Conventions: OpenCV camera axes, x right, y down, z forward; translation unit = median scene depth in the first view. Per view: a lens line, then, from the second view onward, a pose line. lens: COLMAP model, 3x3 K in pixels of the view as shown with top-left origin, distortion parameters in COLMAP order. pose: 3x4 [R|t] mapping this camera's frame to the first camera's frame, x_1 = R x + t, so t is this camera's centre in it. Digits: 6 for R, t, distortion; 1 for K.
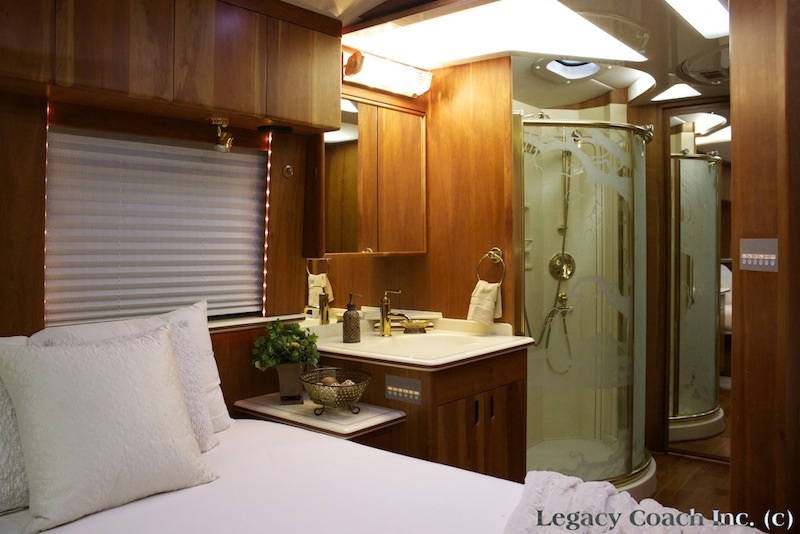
lens RADIAL K [[666.0, 0, 395.1], [0, 666.0, 256.6], [0, 0, 1]] dist [-0.165318, 0.143048]
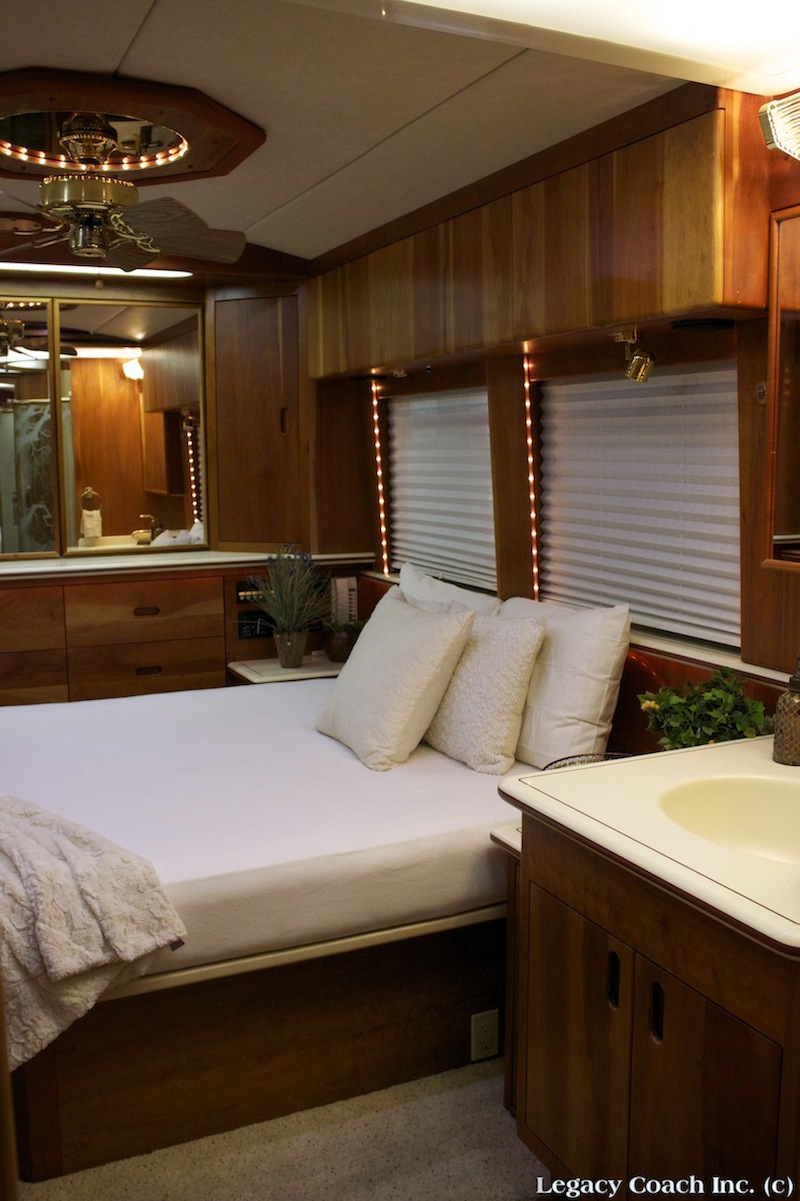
lens RADIAL K [[1079.4, 0, 400.0], [0, 1079.4, 600.5], [0, 0, 1]] dist [-0.169419, 0.245786]
pose [[-0.417822, 0.134596, -0.898503, 0.824501], [-0.004745, 0.988629, 0.150303, -0.105638], [0.908516, 0.067063, -0.412433, 1.265325]]
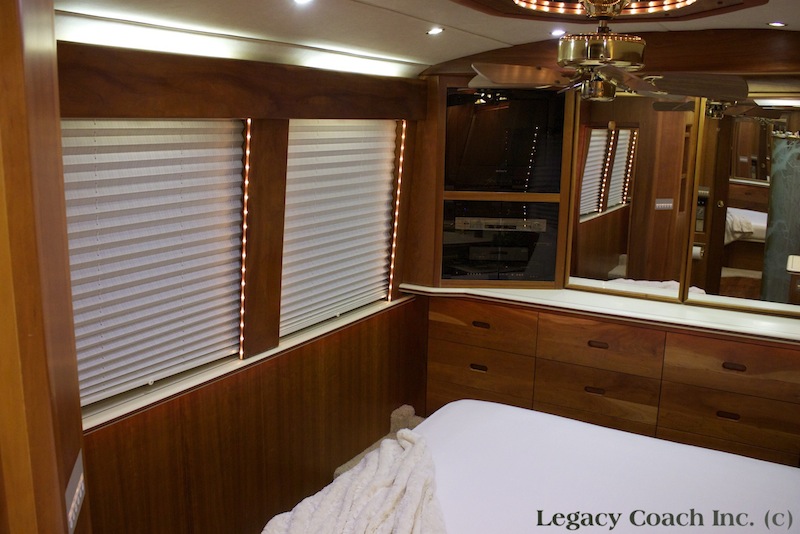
lens RADIAL K [[719.0, 0, 400.0], [0, 719.0, 267.0], [0, 0, 1]] dist [-0.169419, 0.245786]
pose [[-0.984108, 0.033072, -0.174465, 0.292035], [-0.005372, 0.976508, 0.215415, -0.287321], [0.177491, 0.212929, -0.960811, 1.292394]]
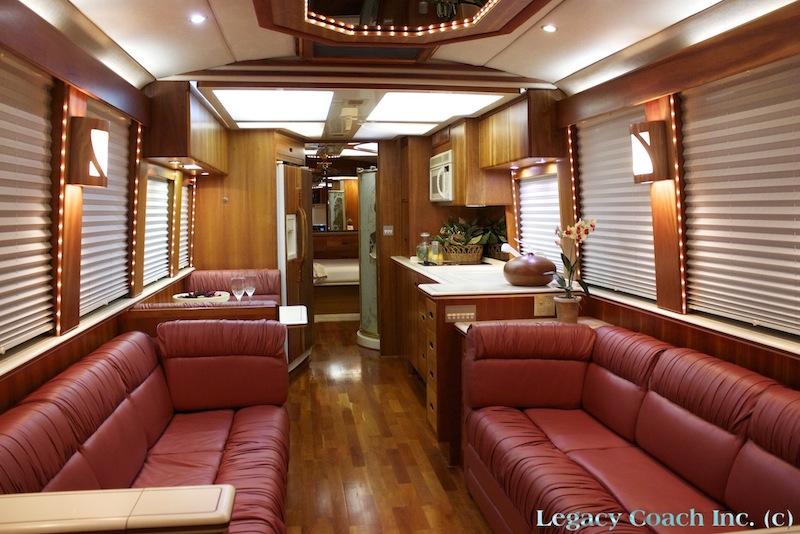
lens RADIAL K [[666.0, 0, 395.1], [0, 666.0, 256.6], [0, 0, 1]] dist [-0.165318, 0.143048]
pose [[-0.663620, 0.068456, -0.744931, 2.751321], [0.006022, 0.996261, 0.086187, -0.143419], [0.748046, 0.052709, -0.661550, 3.595000]]
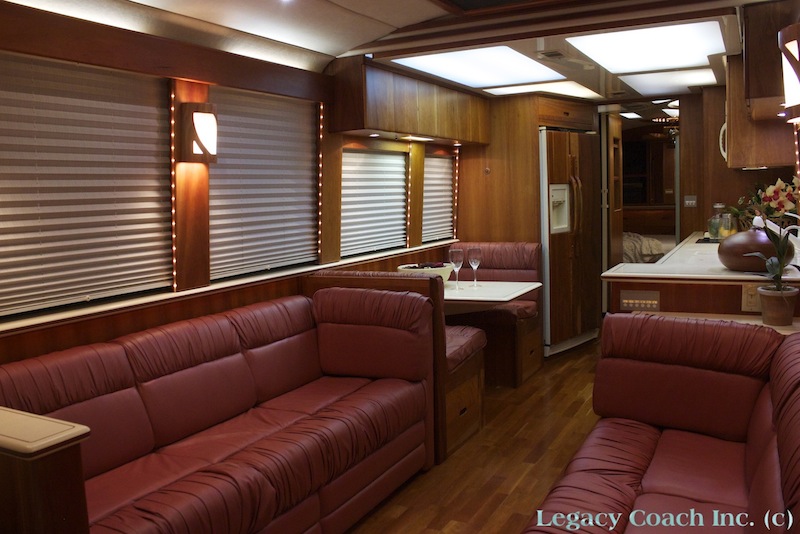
lens RADIAL K [[680.1, 0, 395.3], [0, 680.1, 262.3], [0, 0, 1]] dist [-0.170673, 0.171866]
pose [[-0.977909, 0.066334, -0.198226, 2.196832], [0.044016, 0.992396, 0.114950, -0.113837], [0.204344, 0.103686, -0.973392, 3.821552]]
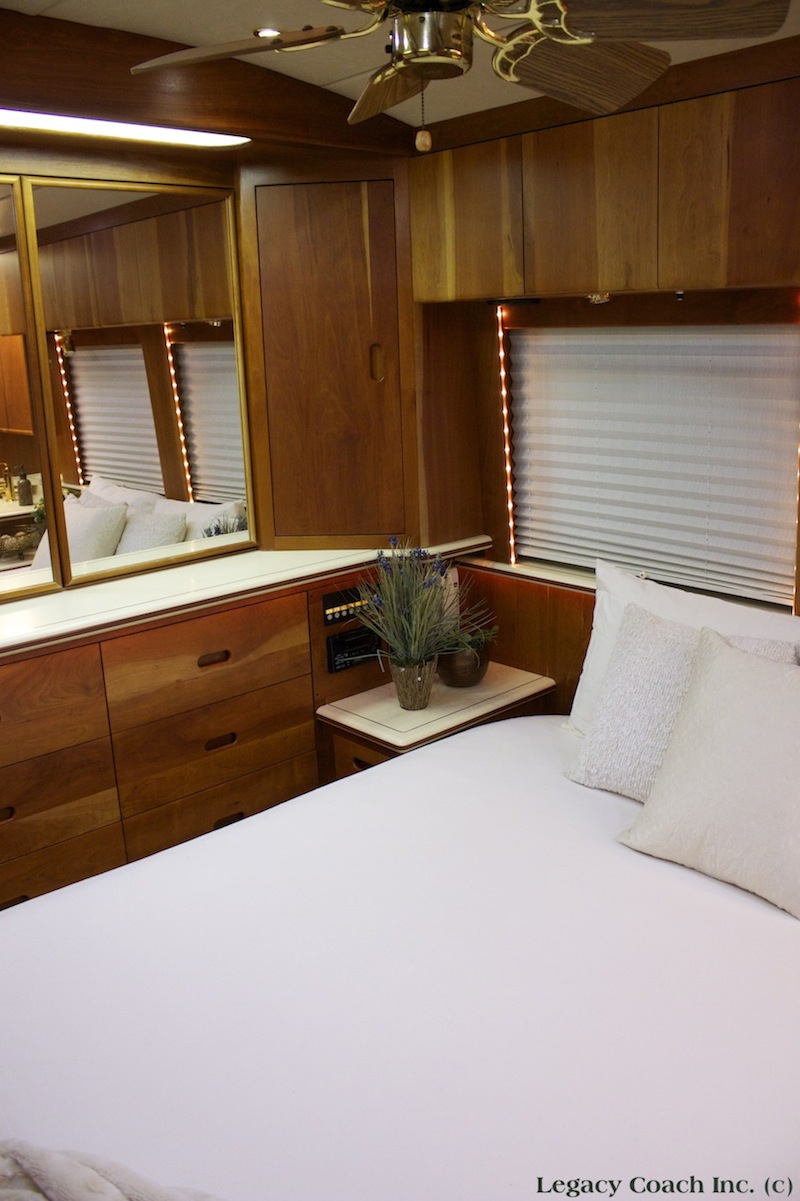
lens RADIAL K [[996.2, 0, 402.9], [0, 996.2, 594.6], [0, 0, 1]] dist [-0.162527, 0.136064]
pose [[-0.116216, 0.265922, -0.956964, 0.436986], [0.017017, 0.963884, 0.265779, -0.174976], [0.993078, 0.014603, -0.116544, 0.518029]]
